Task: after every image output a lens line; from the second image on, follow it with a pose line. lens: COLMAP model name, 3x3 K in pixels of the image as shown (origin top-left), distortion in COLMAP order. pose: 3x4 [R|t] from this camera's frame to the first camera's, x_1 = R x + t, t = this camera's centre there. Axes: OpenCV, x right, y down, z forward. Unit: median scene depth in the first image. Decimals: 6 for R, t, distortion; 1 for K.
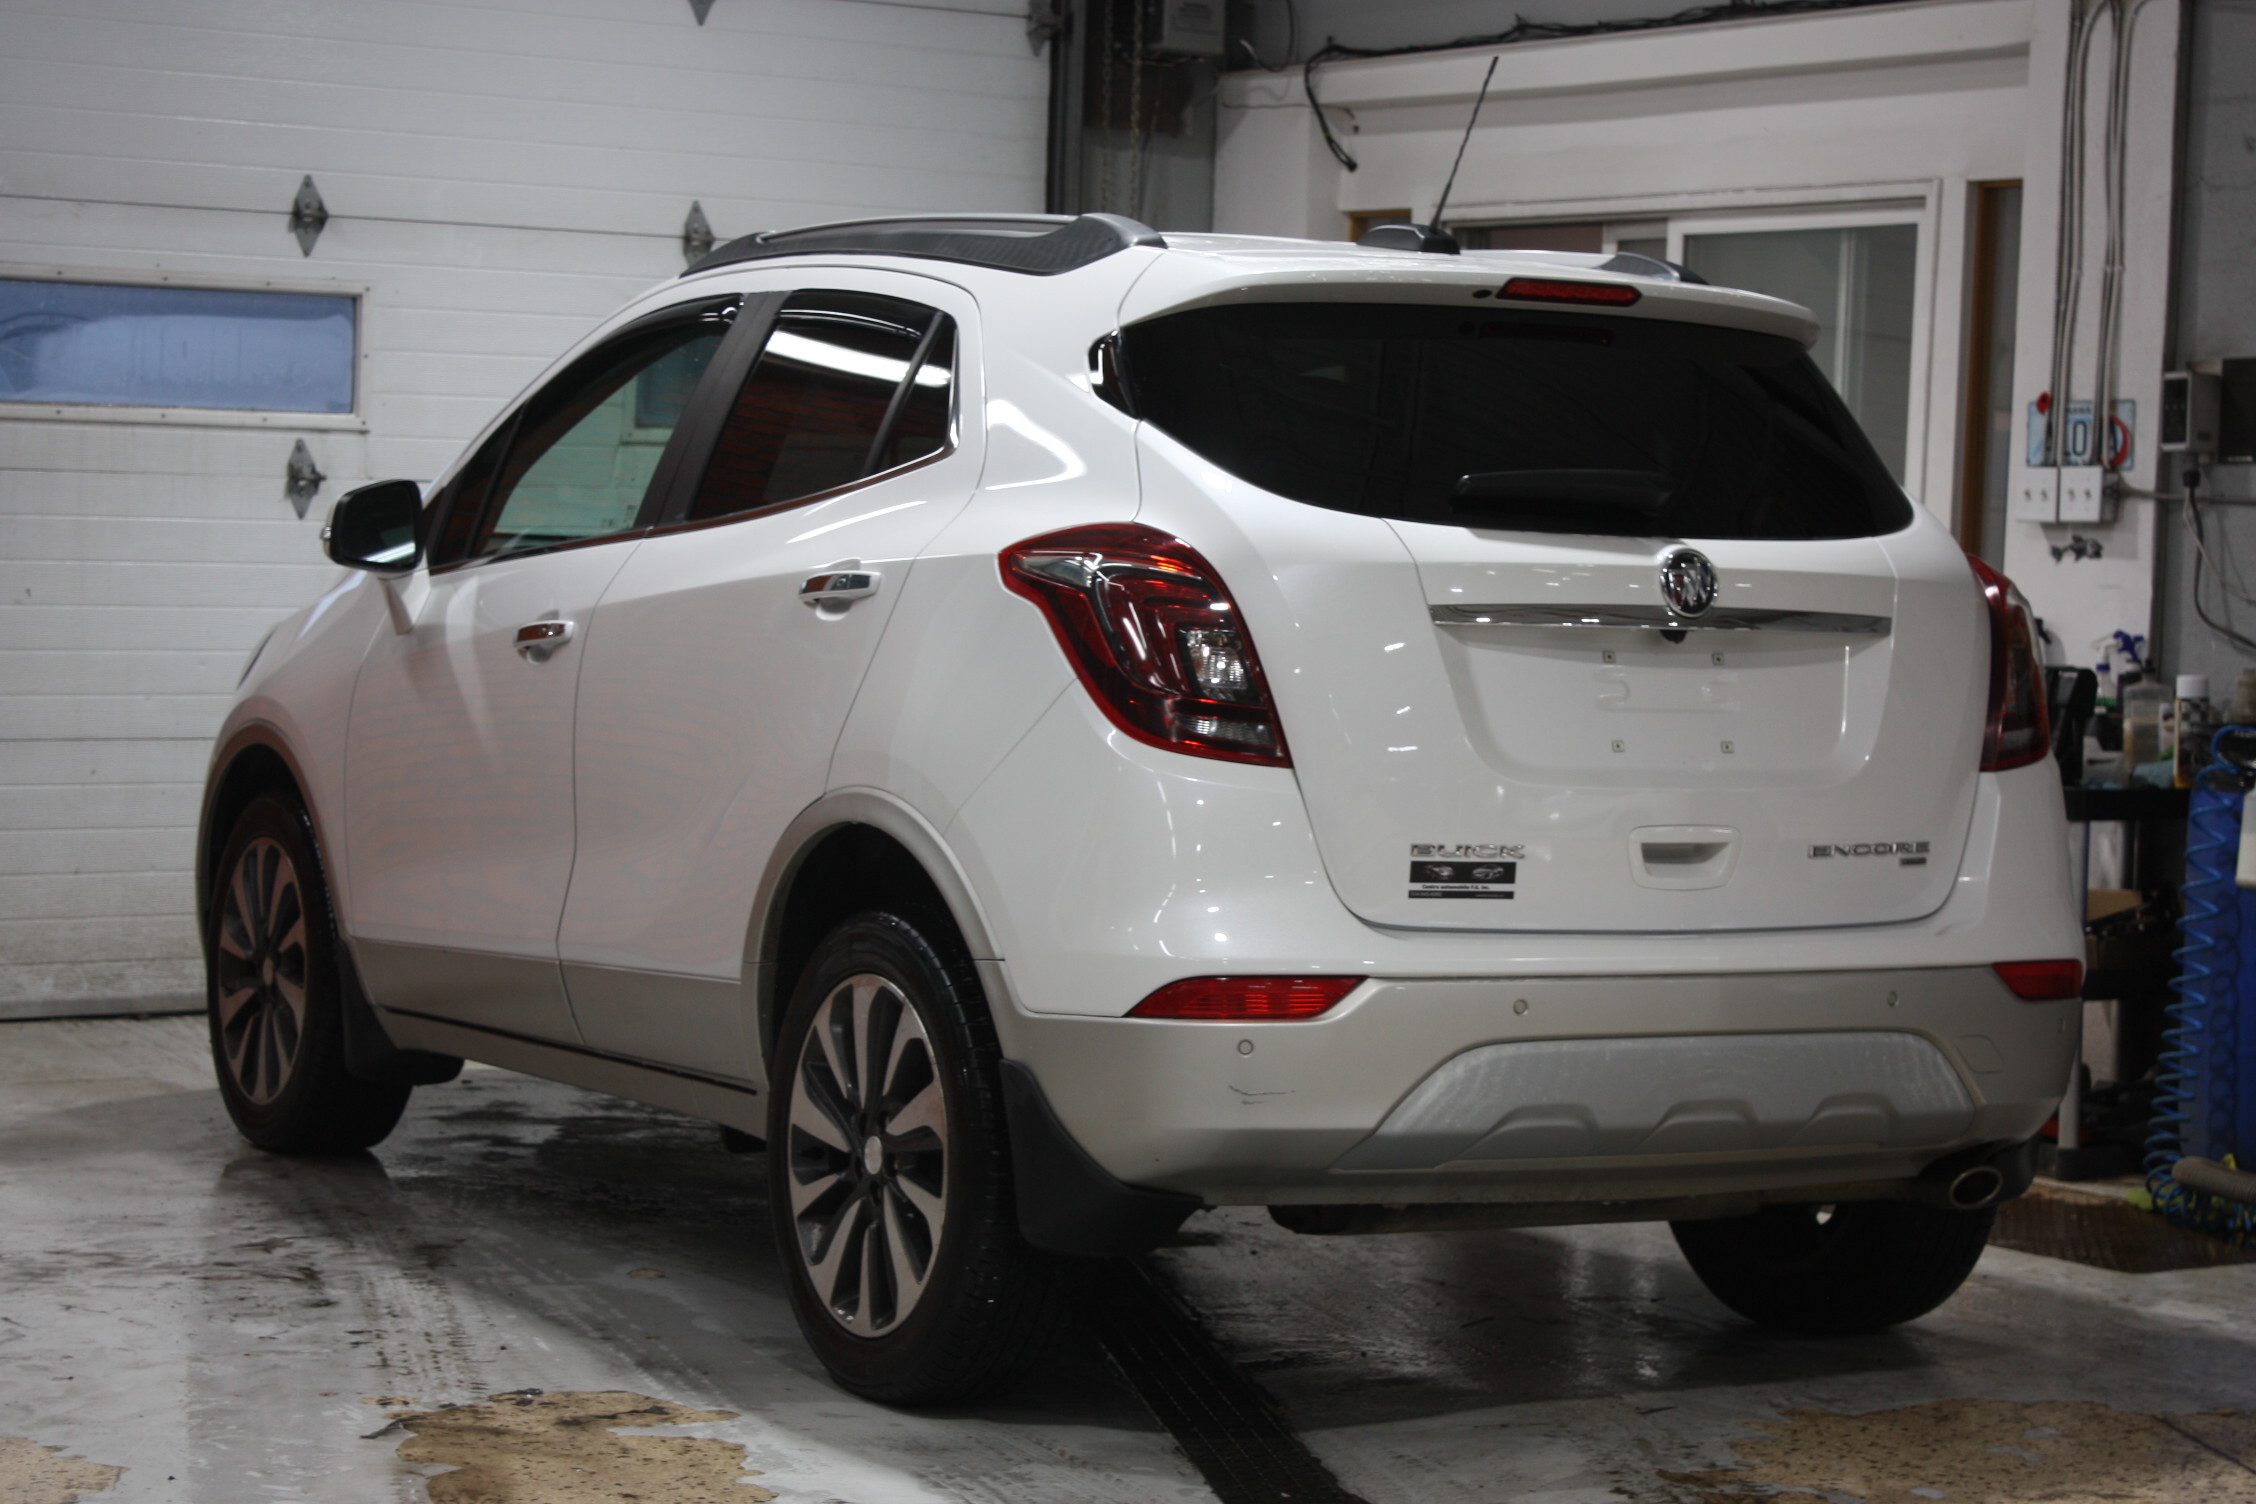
lens RADIAL K [[4736.8, 0, 1122.4], [0, 4736.8, 739.6], [0, 0, 1]] dist [0.067618, 0.000000]
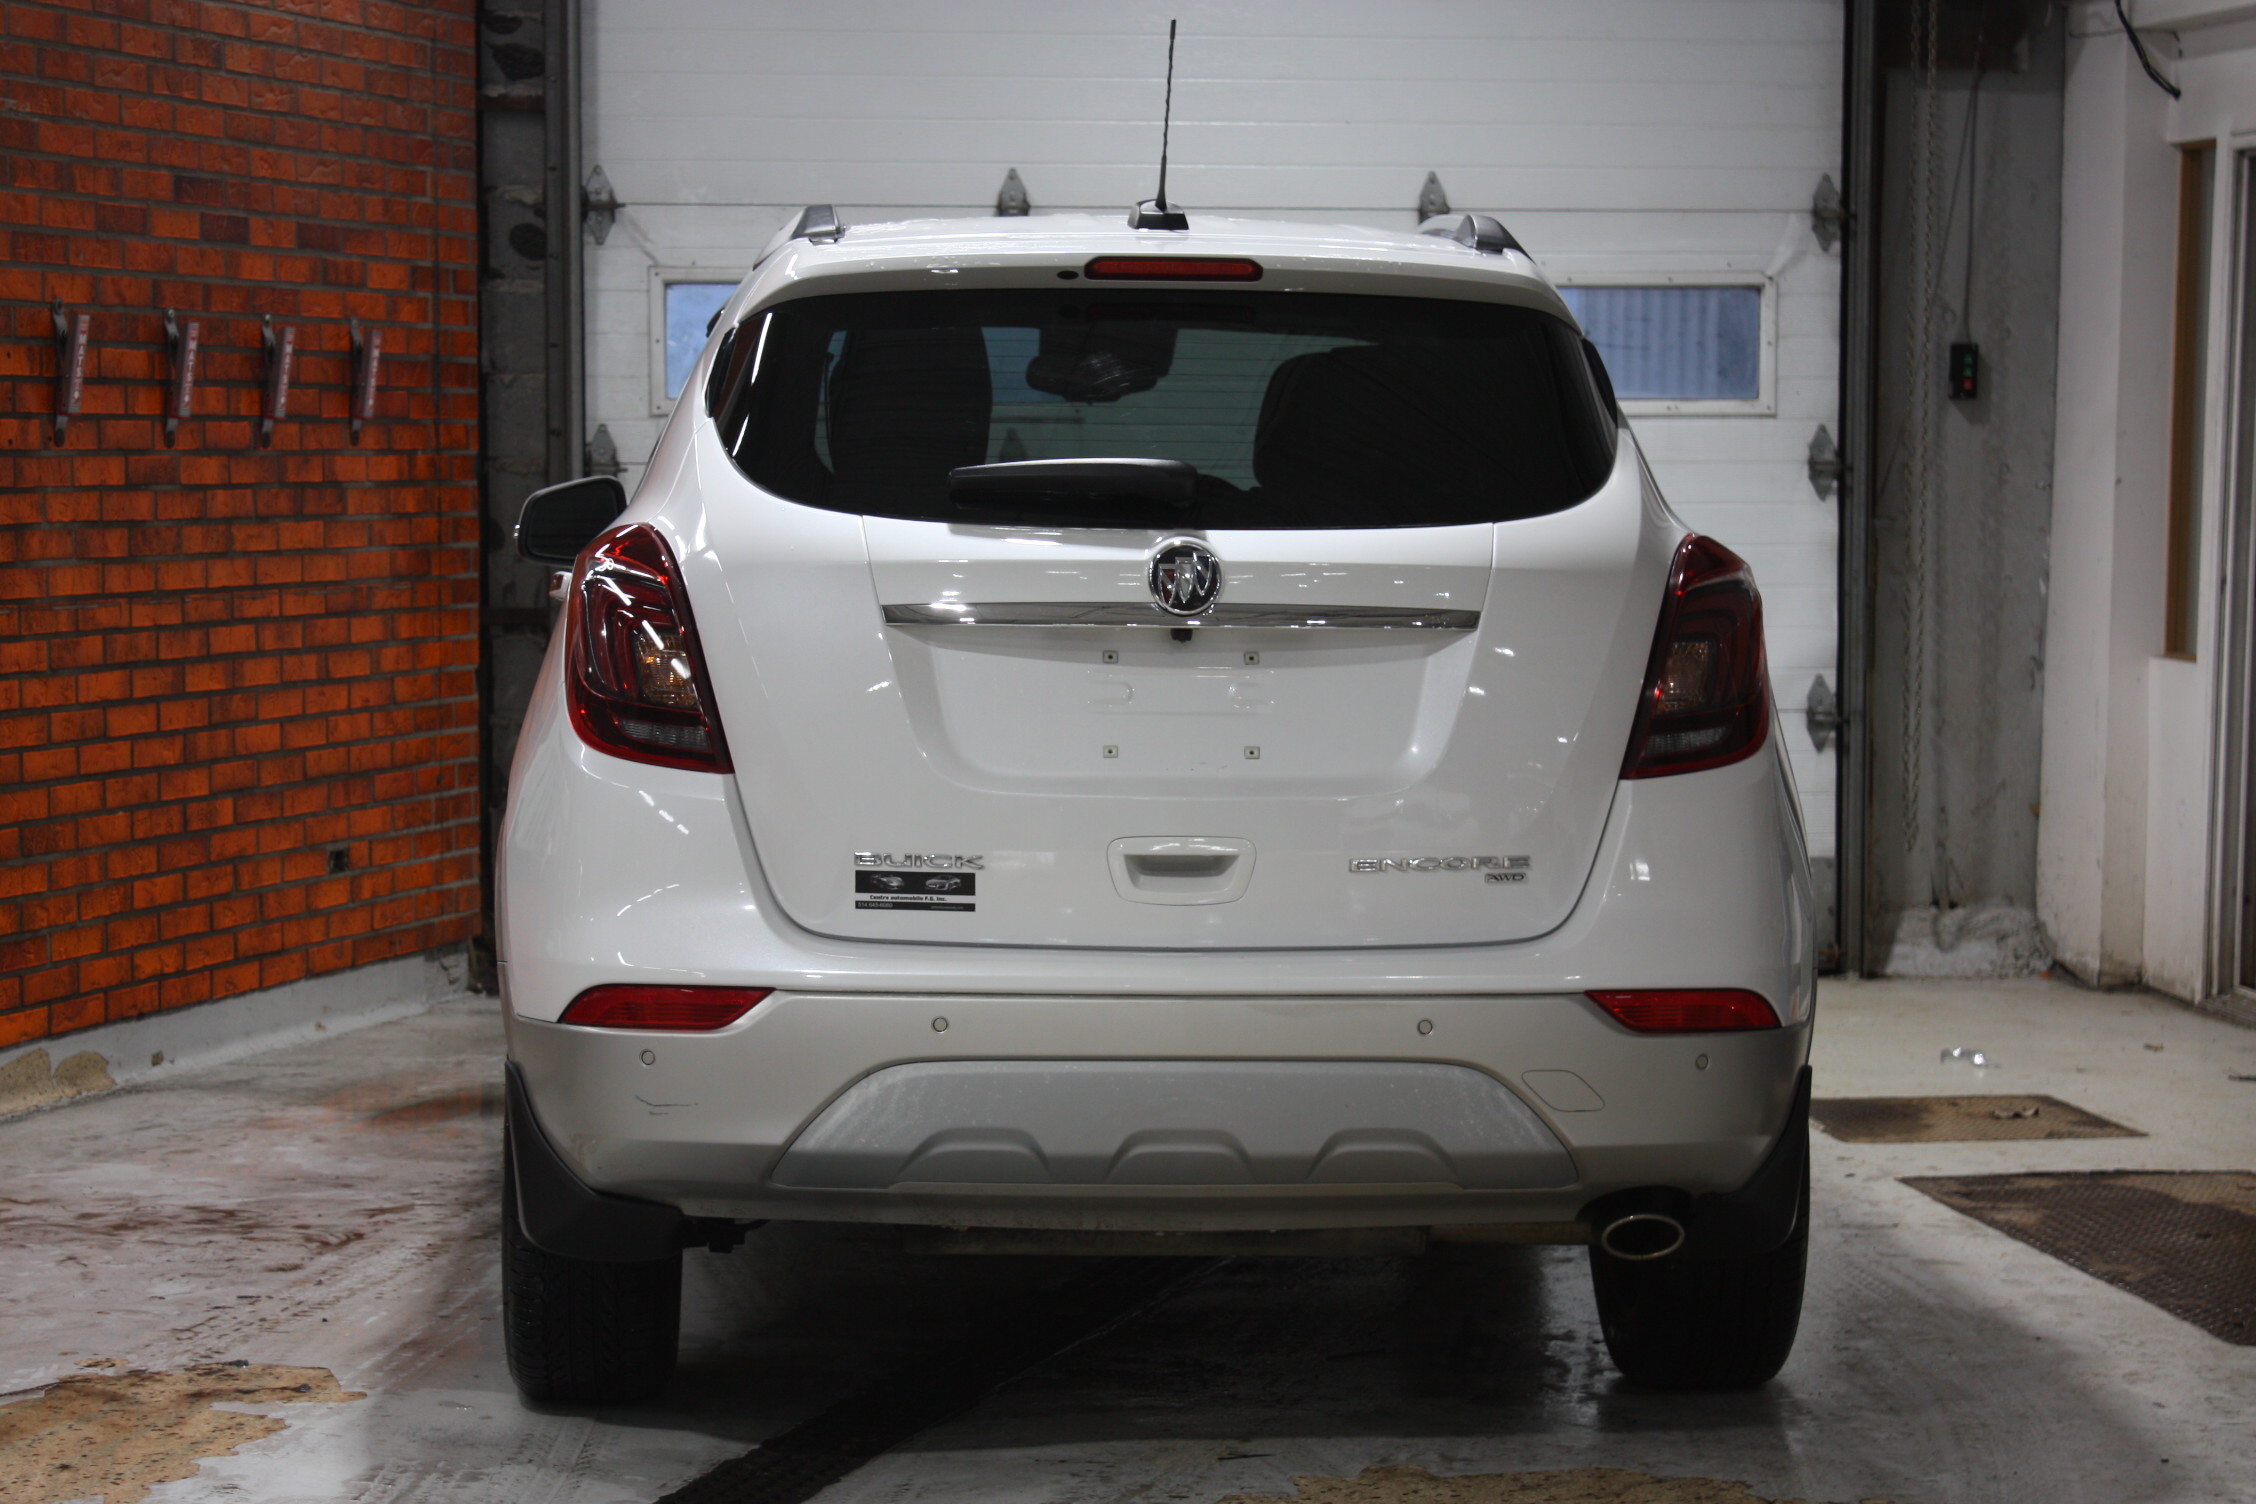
lens RADIAL K [[4736.8, 0, 1120.6], [0, 4736.8, 766.7], [0, 0, 1]] dist [0.067618, 0.000000]
pose [[0.898192, 0.006841, -0.439550, 0.519282], [0.000544, 0.999861, 0.016672, -0.011343], [0.439603, -0.015213, 0.898064, 0.151364]]
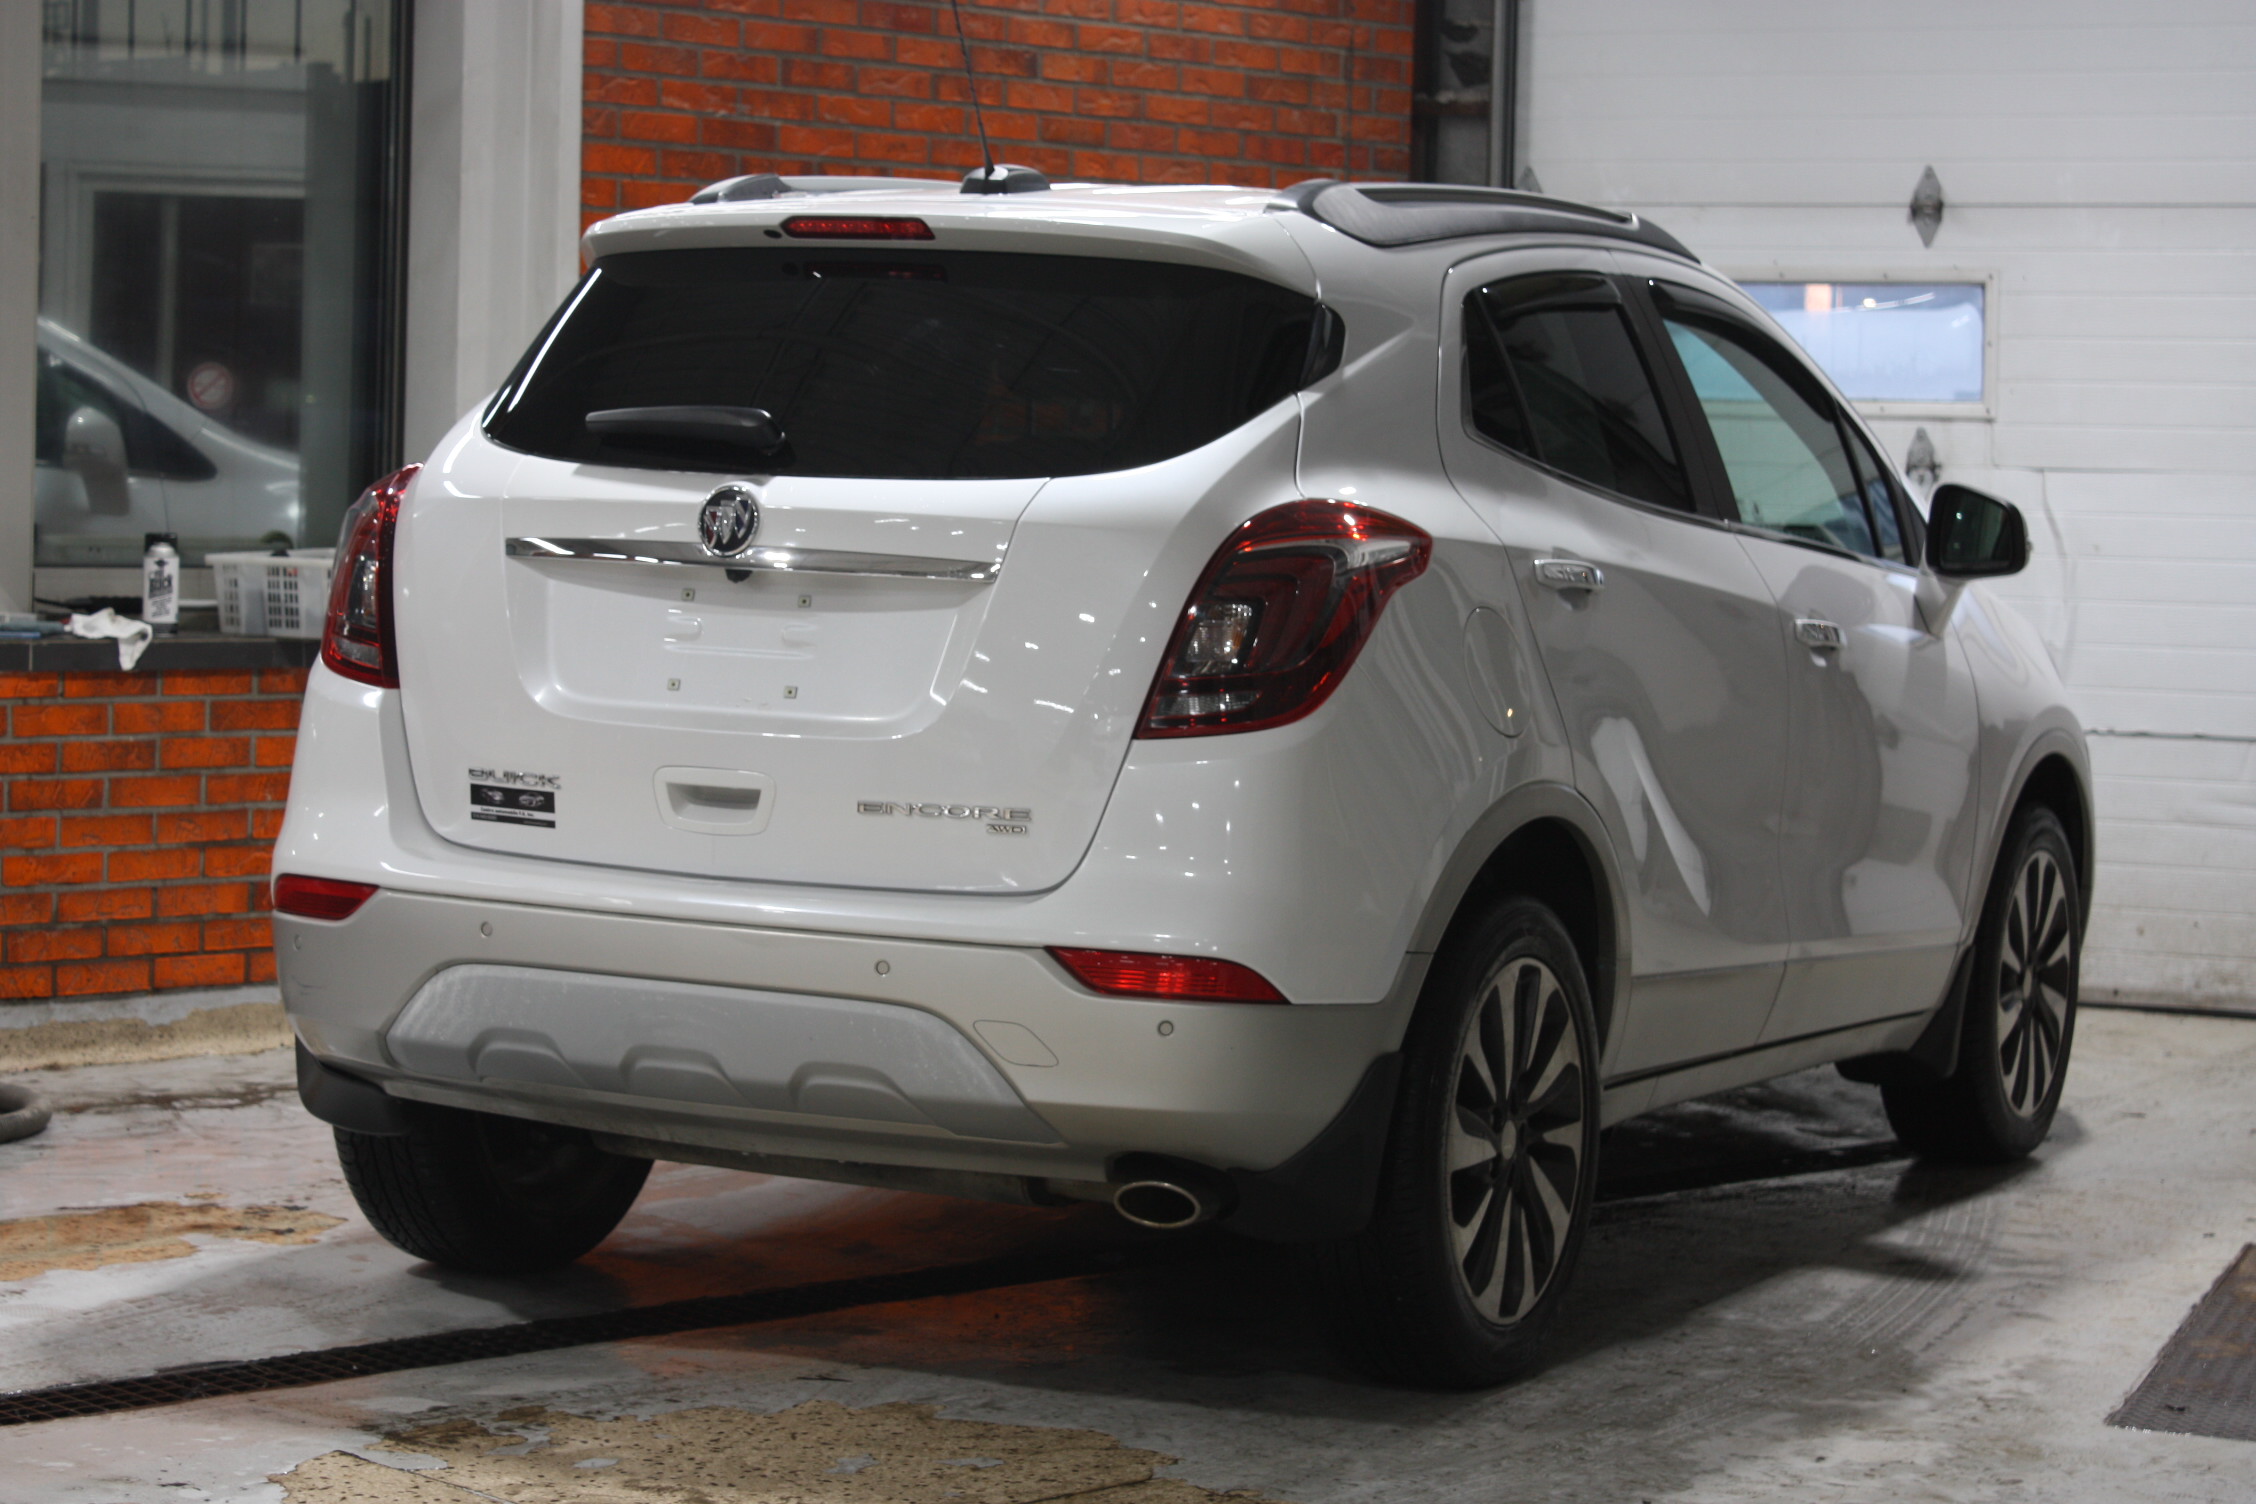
lens RADIAL K [[4640.6, 0, 1127.1], [0, 4640.6, 751.2], [0, 0, 1]] dist [0.009029, 0.000000]
pose [[0.561951, 0.044138, -0.825992, 0.954865], [-0.051117, 0.998520, 0.018581, -0.007542], [0.825589, 0.031781, 0.563376, 0.529720]]
